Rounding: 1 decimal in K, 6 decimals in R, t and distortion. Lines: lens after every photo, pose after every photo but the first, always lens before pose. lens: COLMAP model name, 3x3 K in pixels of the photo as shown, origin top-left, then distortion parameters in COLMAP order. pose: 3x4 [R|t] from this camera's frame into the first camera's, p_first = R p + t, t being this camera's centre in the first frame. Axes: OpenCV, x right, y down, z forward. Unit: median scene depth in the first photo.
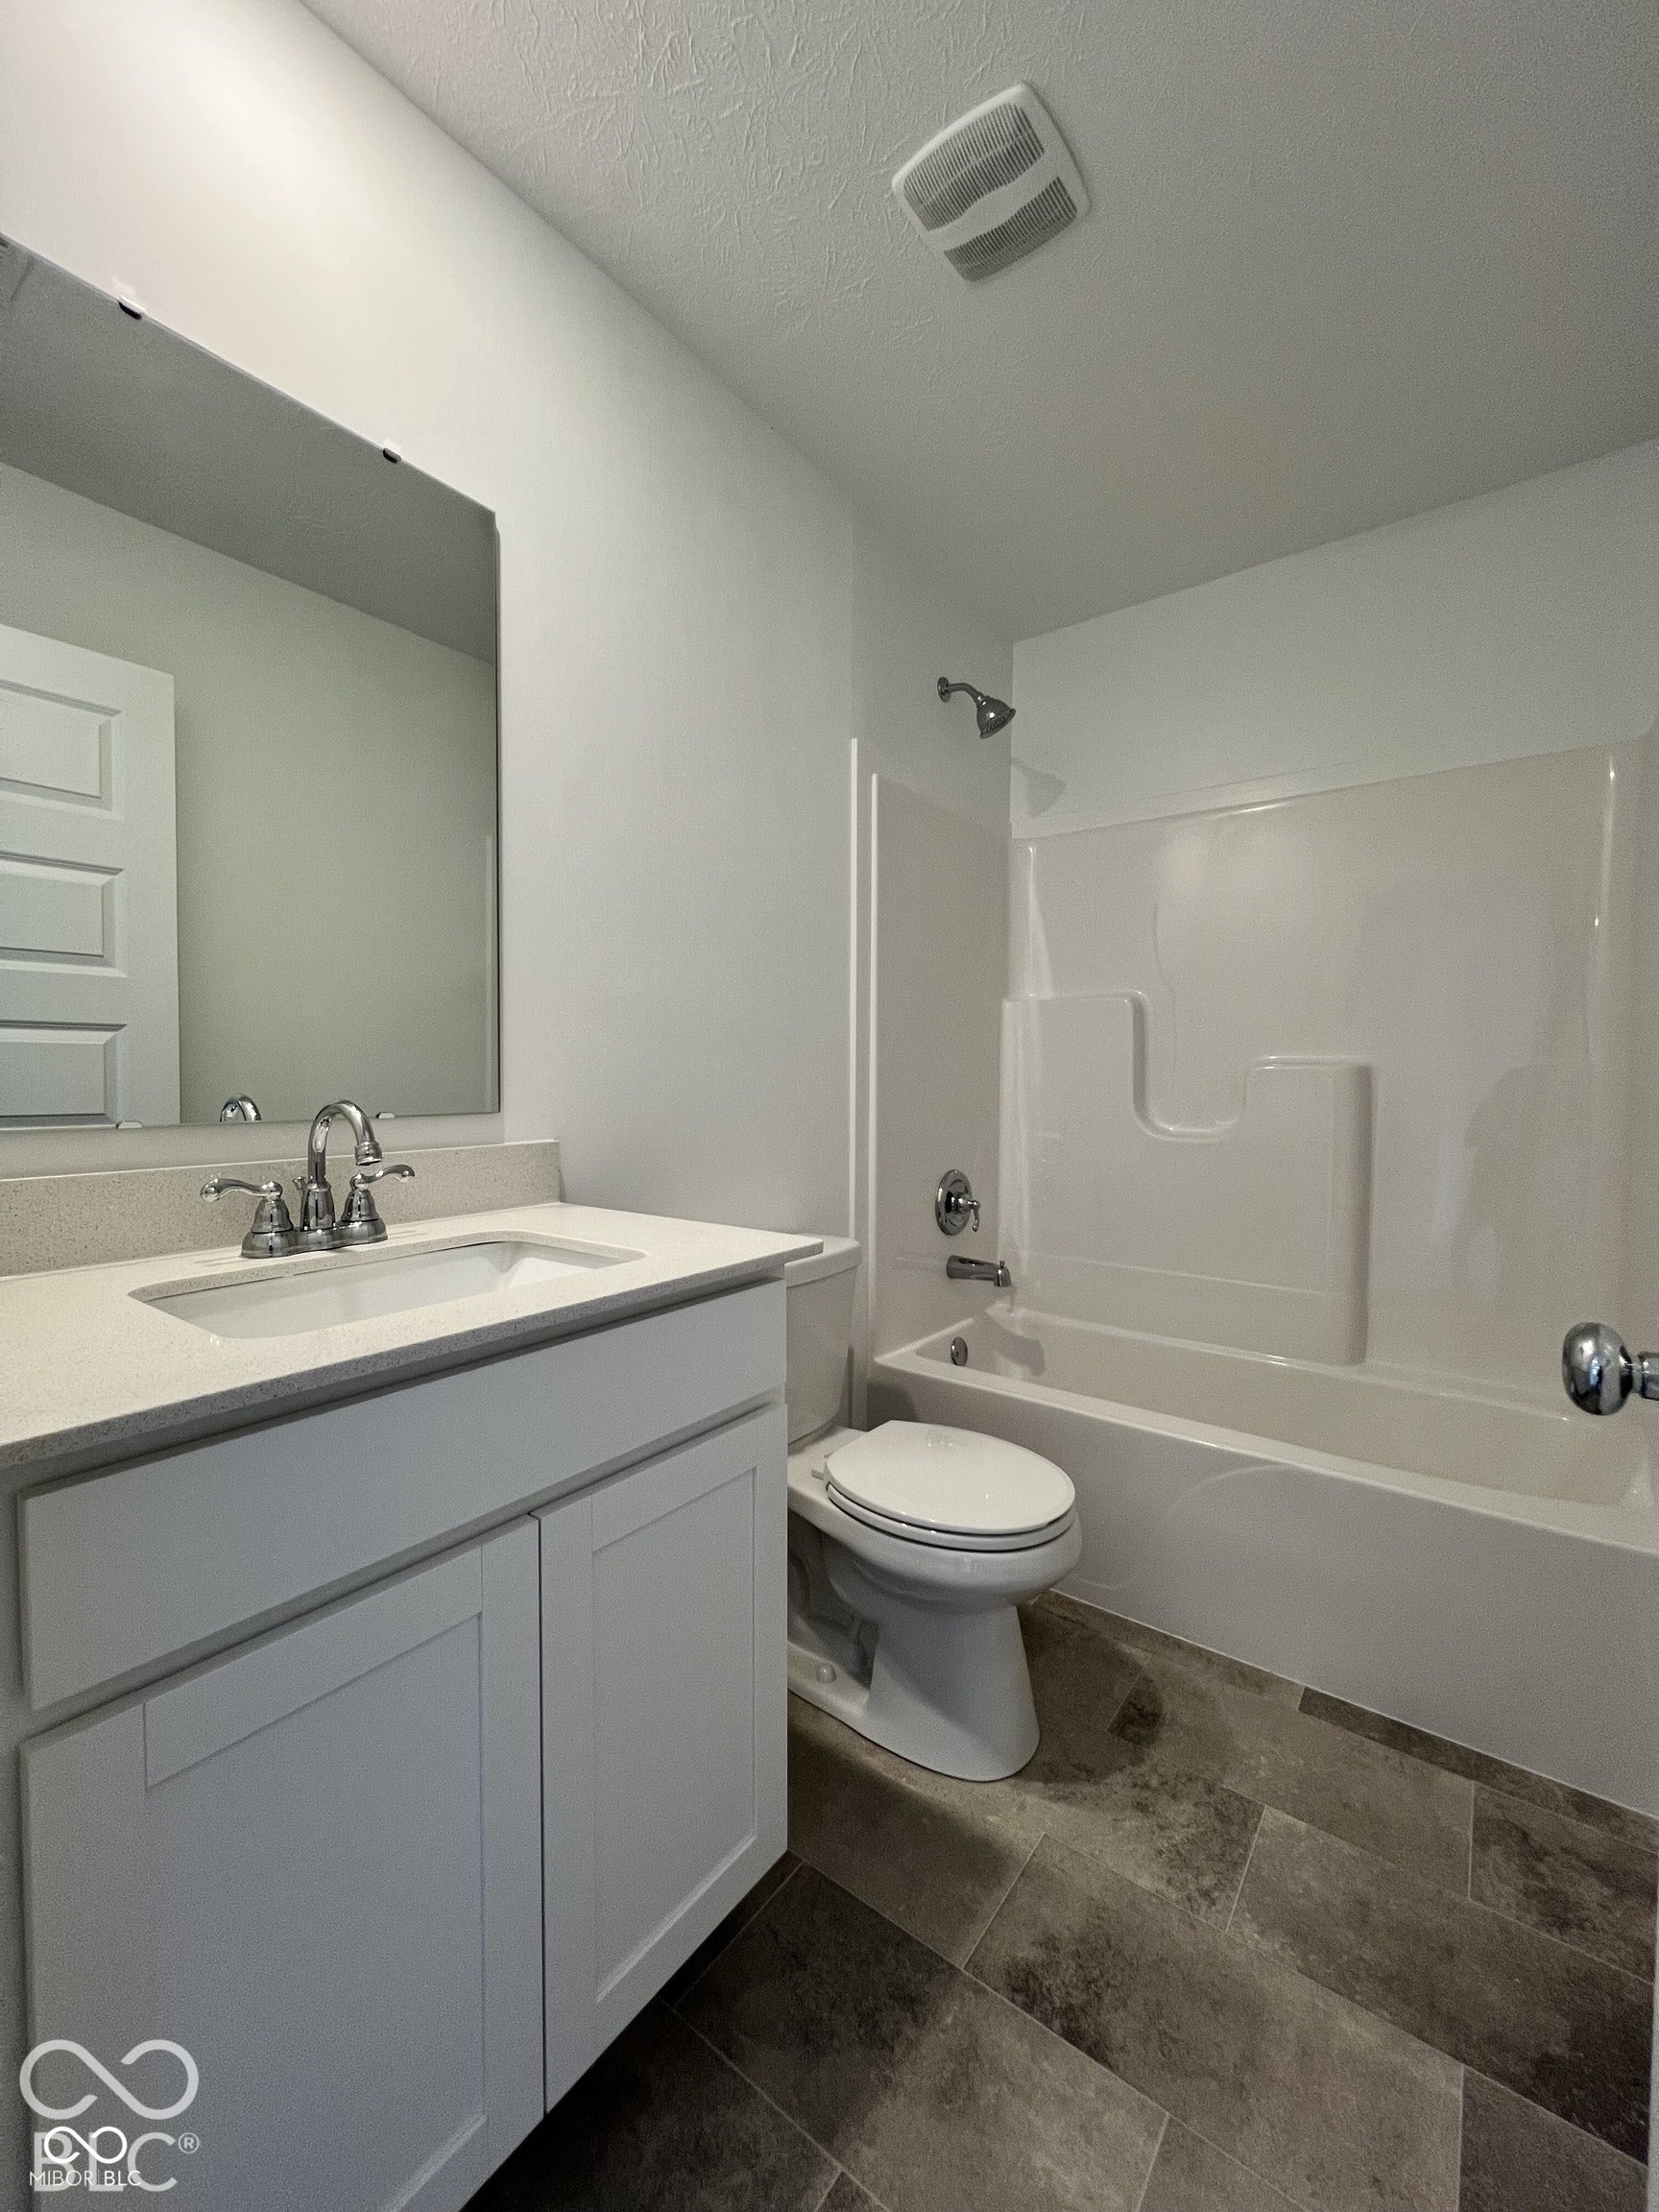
lens RADIAL K [[883.6, 0, 826.8], [0, 883.6, 1095.4], [0, 0, 1]] dist [0.000563, 0.000384]
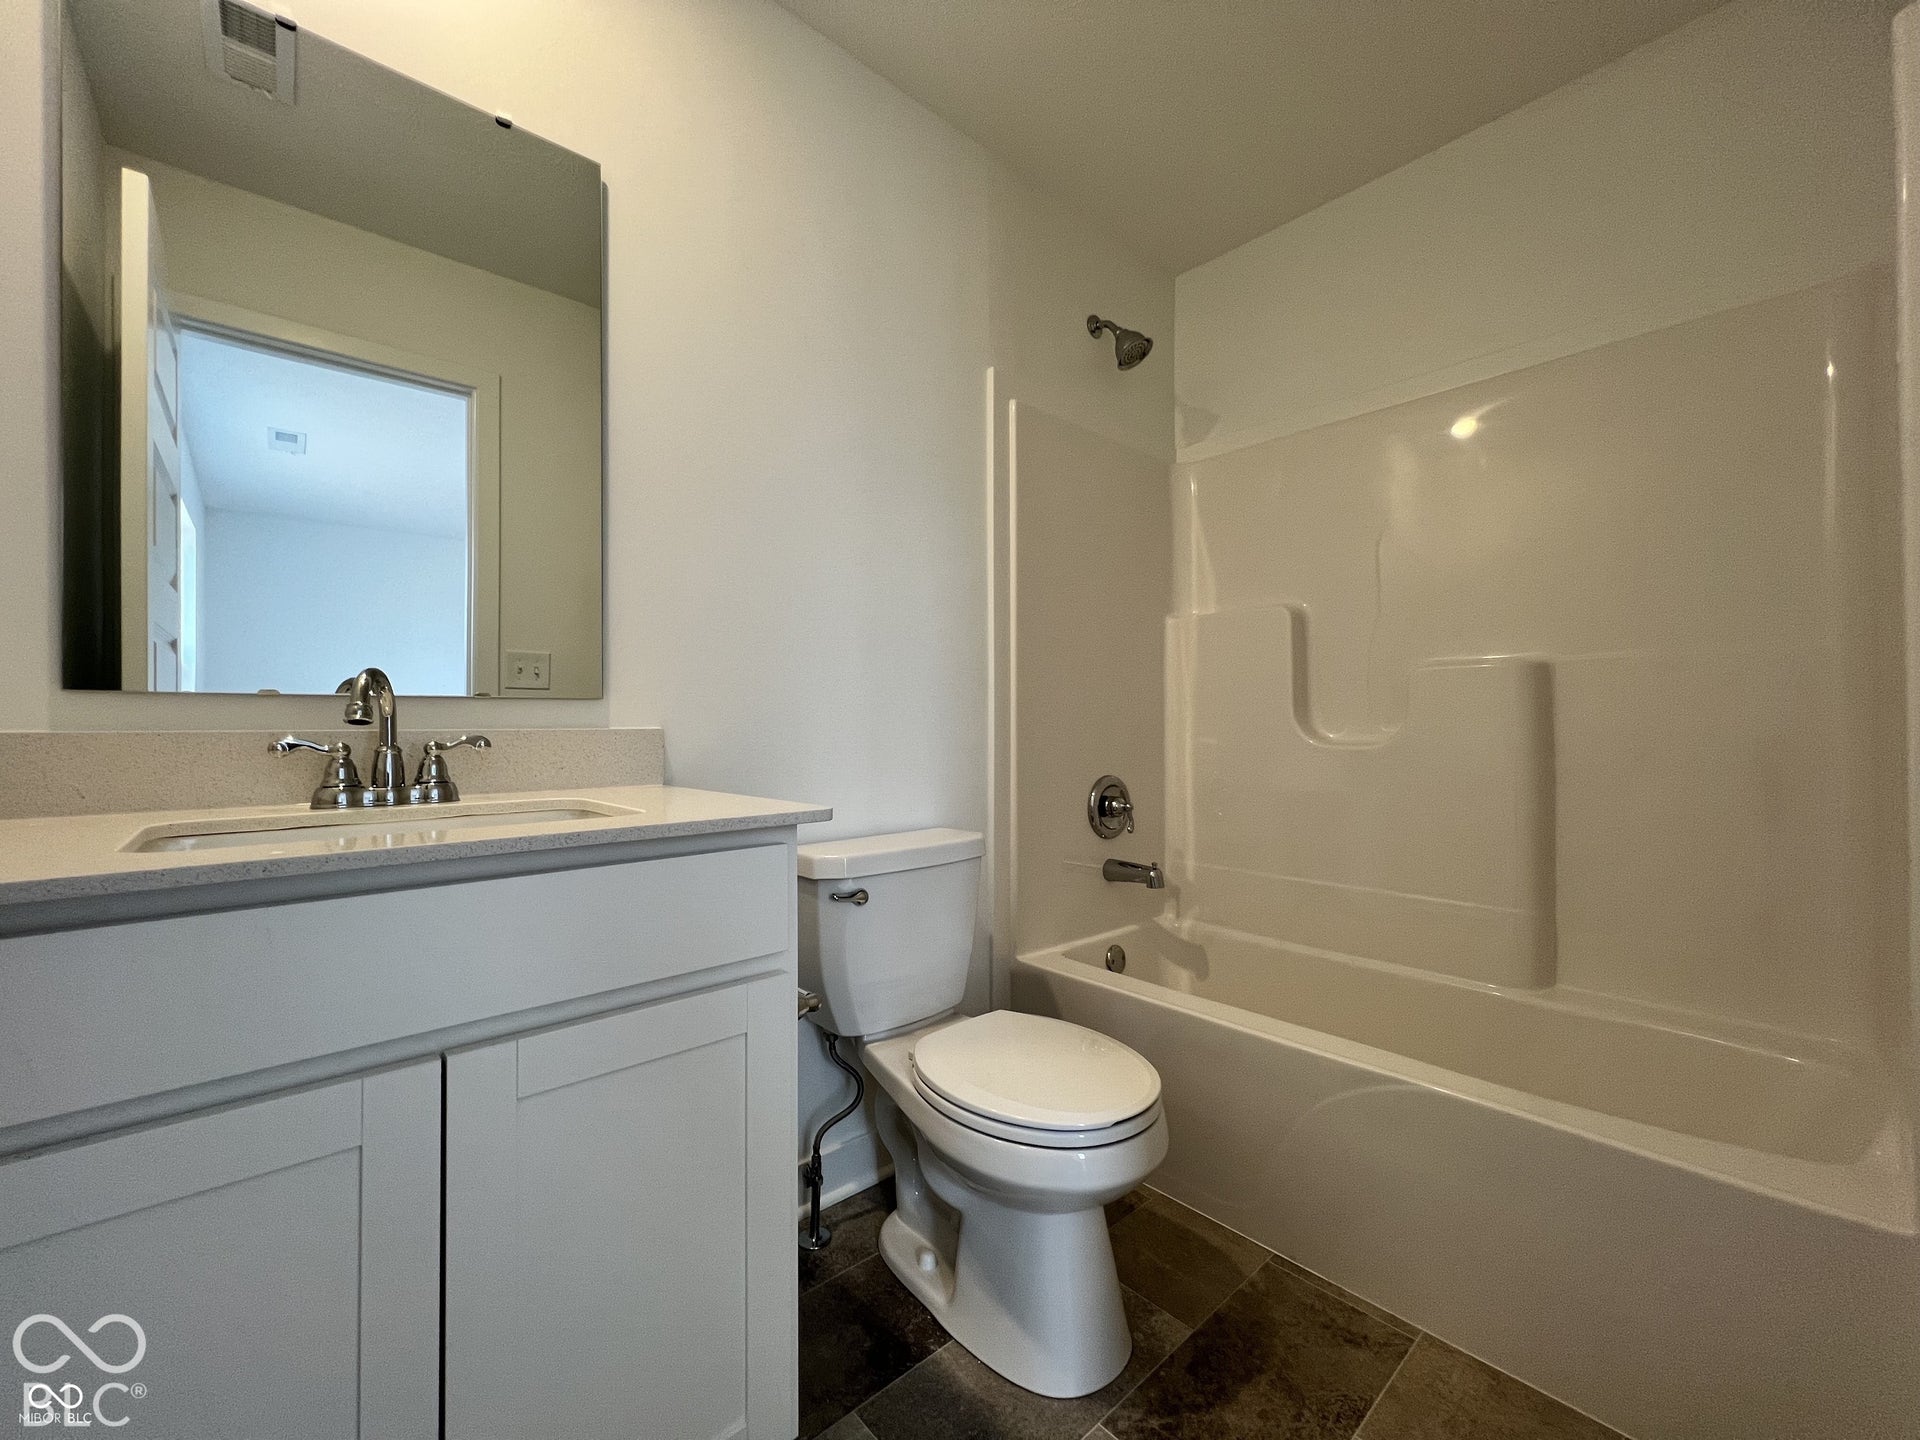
lens RADIAL K [[767.0, 0, 955.3], [0, 767.0, 716.4], [0, 0, 1]] dist [0.000563, 0.000384]
pose [[0.981964, -0.009167, -0.188843, 0.155599], [0.002449, 0.999357, -0.035776, 0.049507], [0.189050, 0.034668, 0.981355, 0.095063]]
